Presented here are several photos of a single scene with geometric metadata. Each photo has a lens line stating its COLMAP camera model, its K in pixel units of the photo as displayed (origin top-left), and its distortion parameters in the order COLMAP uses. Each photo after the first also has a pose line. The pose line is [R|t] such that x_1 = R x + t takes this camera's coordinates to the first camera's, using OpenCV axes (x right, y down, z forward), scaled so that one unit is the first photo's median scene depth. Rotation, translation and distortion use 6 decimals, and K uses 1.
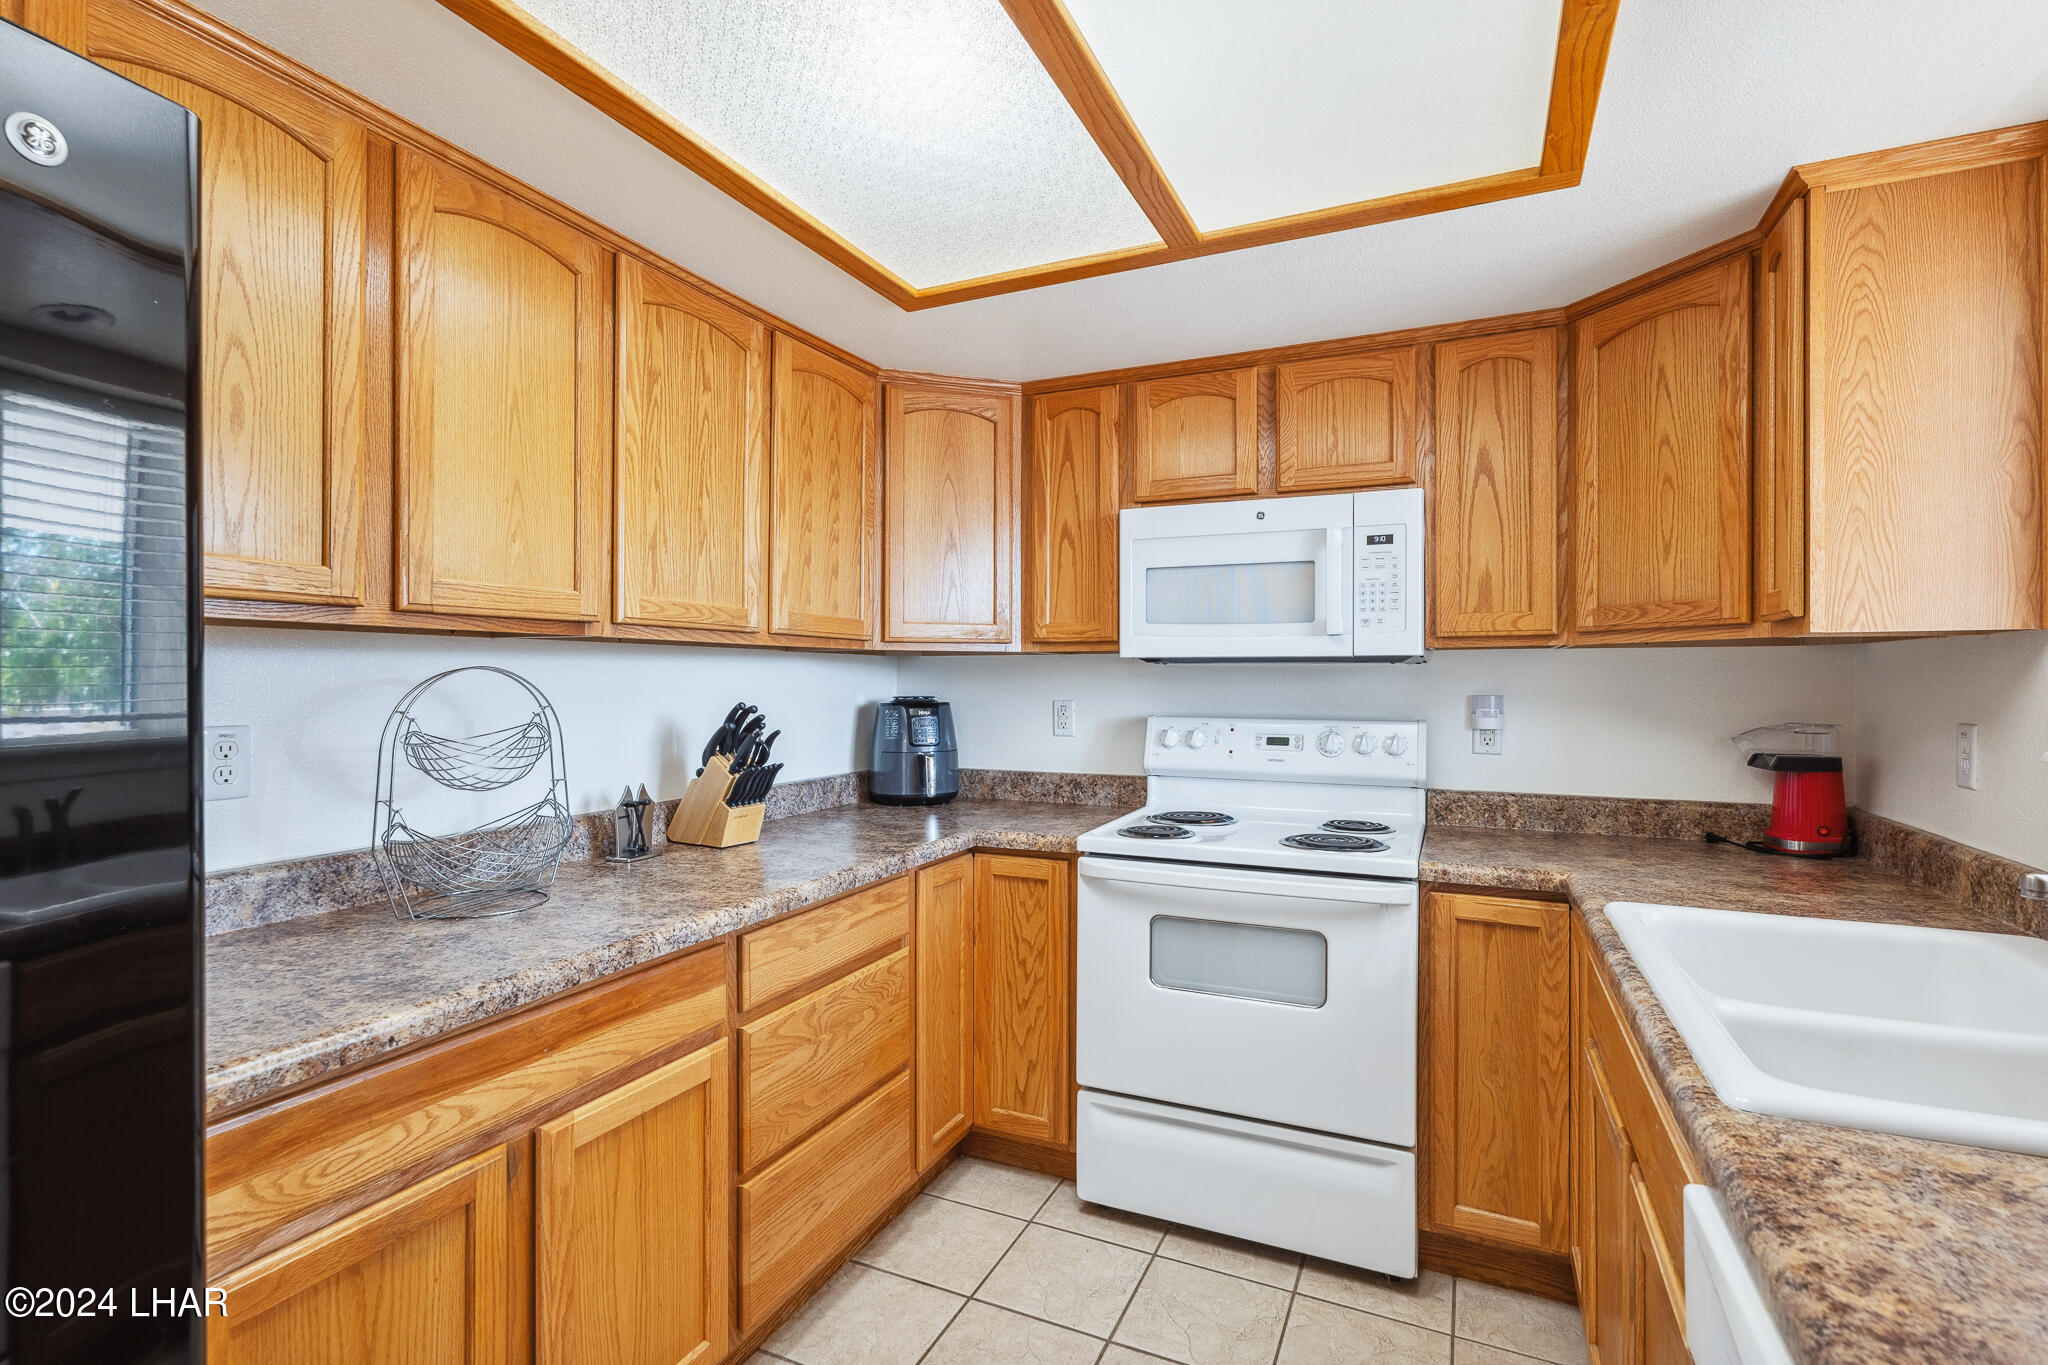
lens RADIAL K [[965.5, 0, 1018.5], [0, 965.5, 676.0], [0, 0, 1]] dist [0.001257, 0.002026]
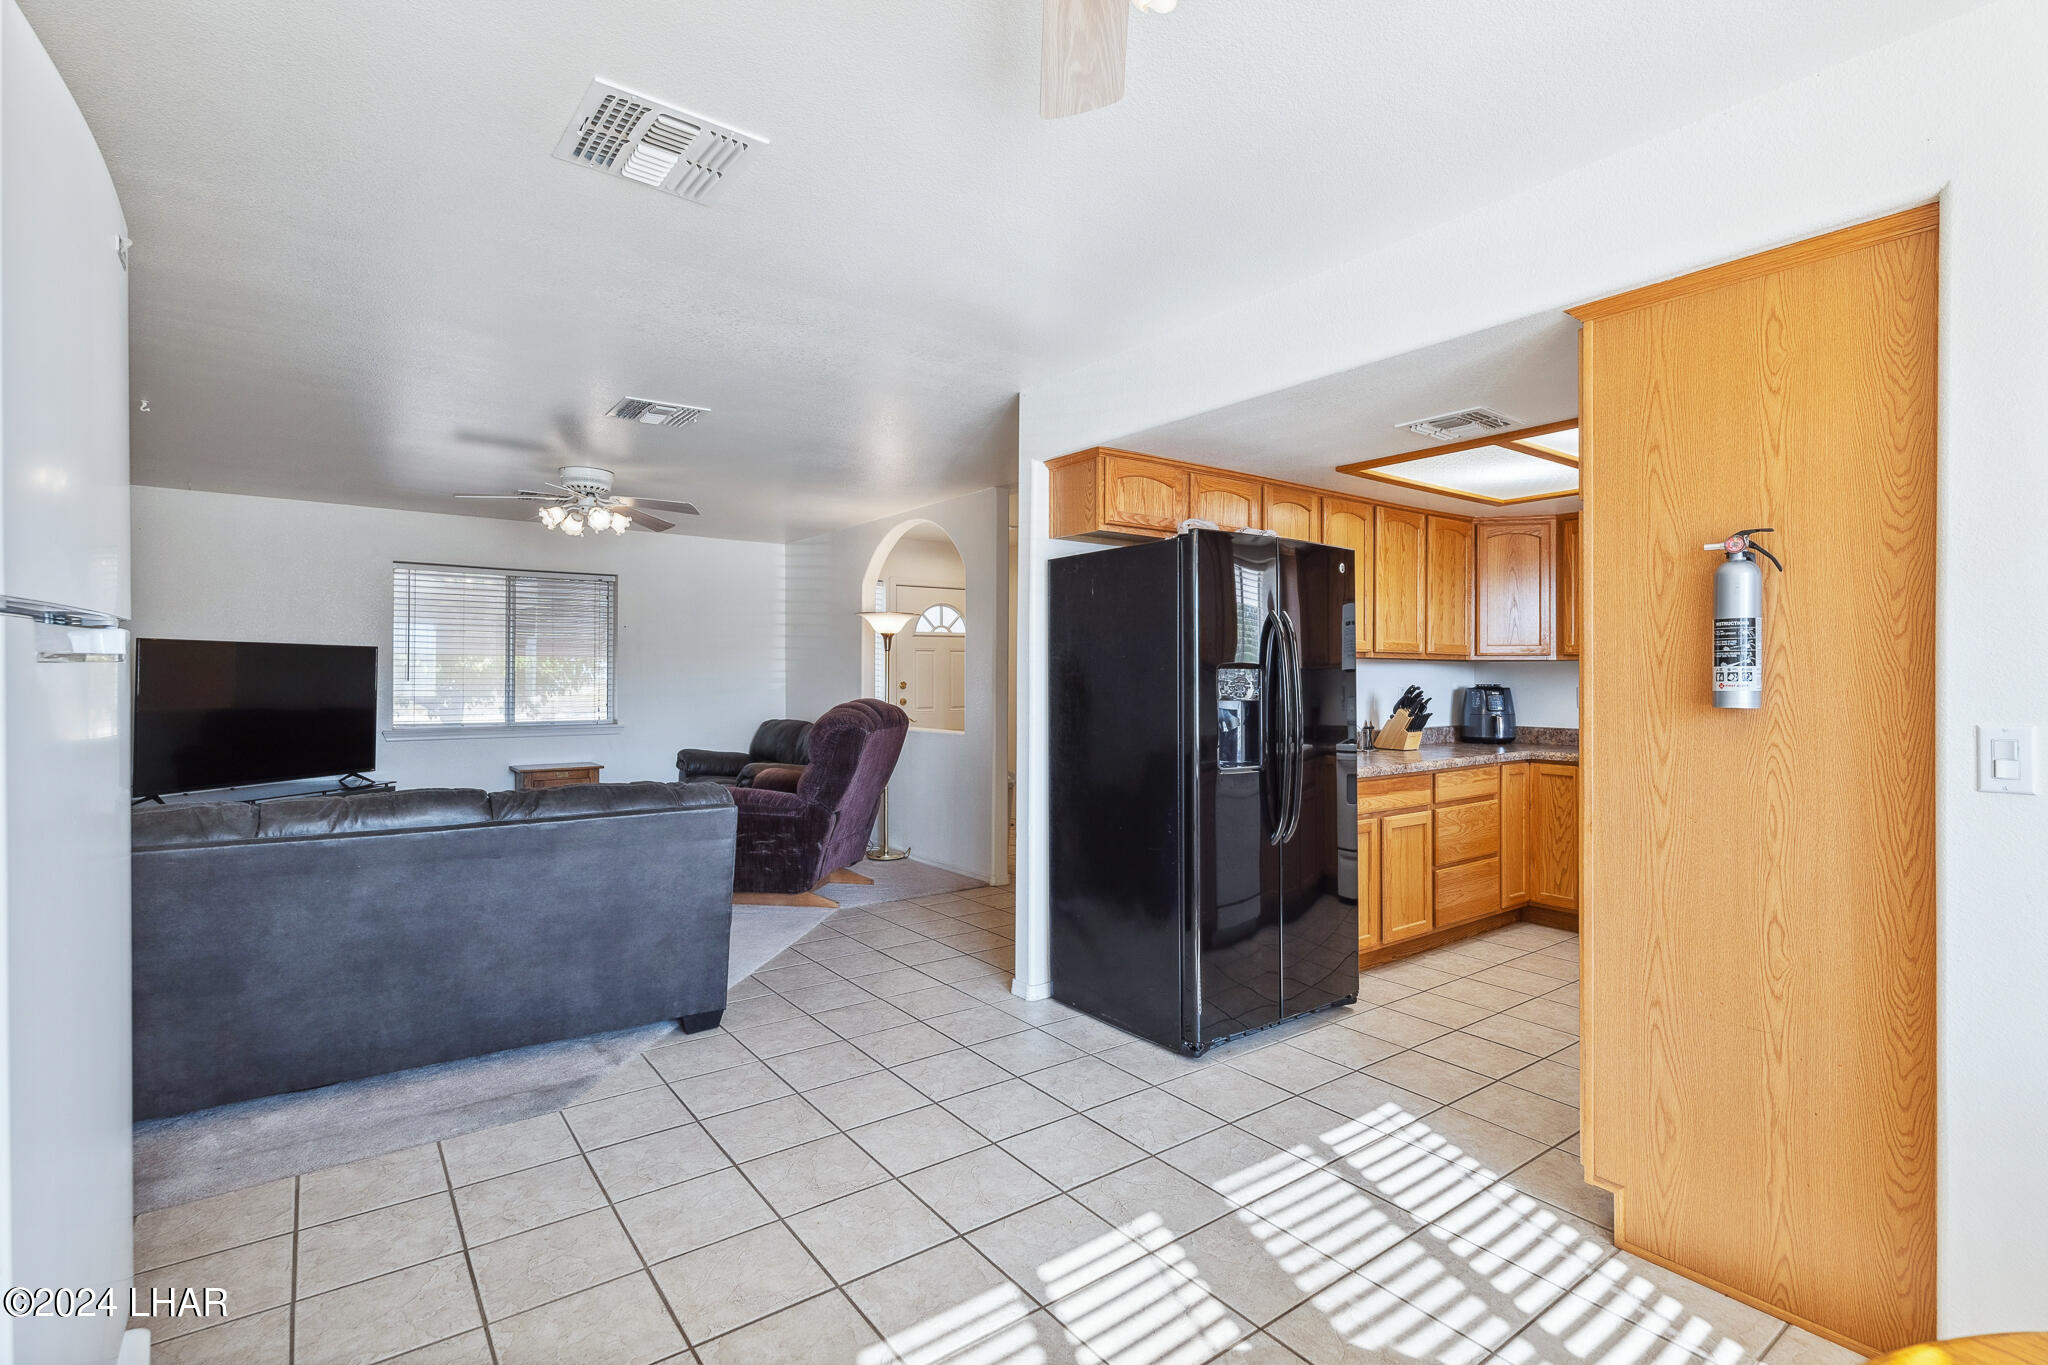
lens RADIAL K [[952.9, 0, 1027.5], [0, 952.9, 667.8], [0, 0, 1]] dist [0.001333, 0.000052]
pose [[0.879341, -0.002669, -0.476184, -0.022547], [-0.000660, 0.999977, -0.006823, 0.003095], [0.476191, 0.006314, 0.879319, -1.300999]]
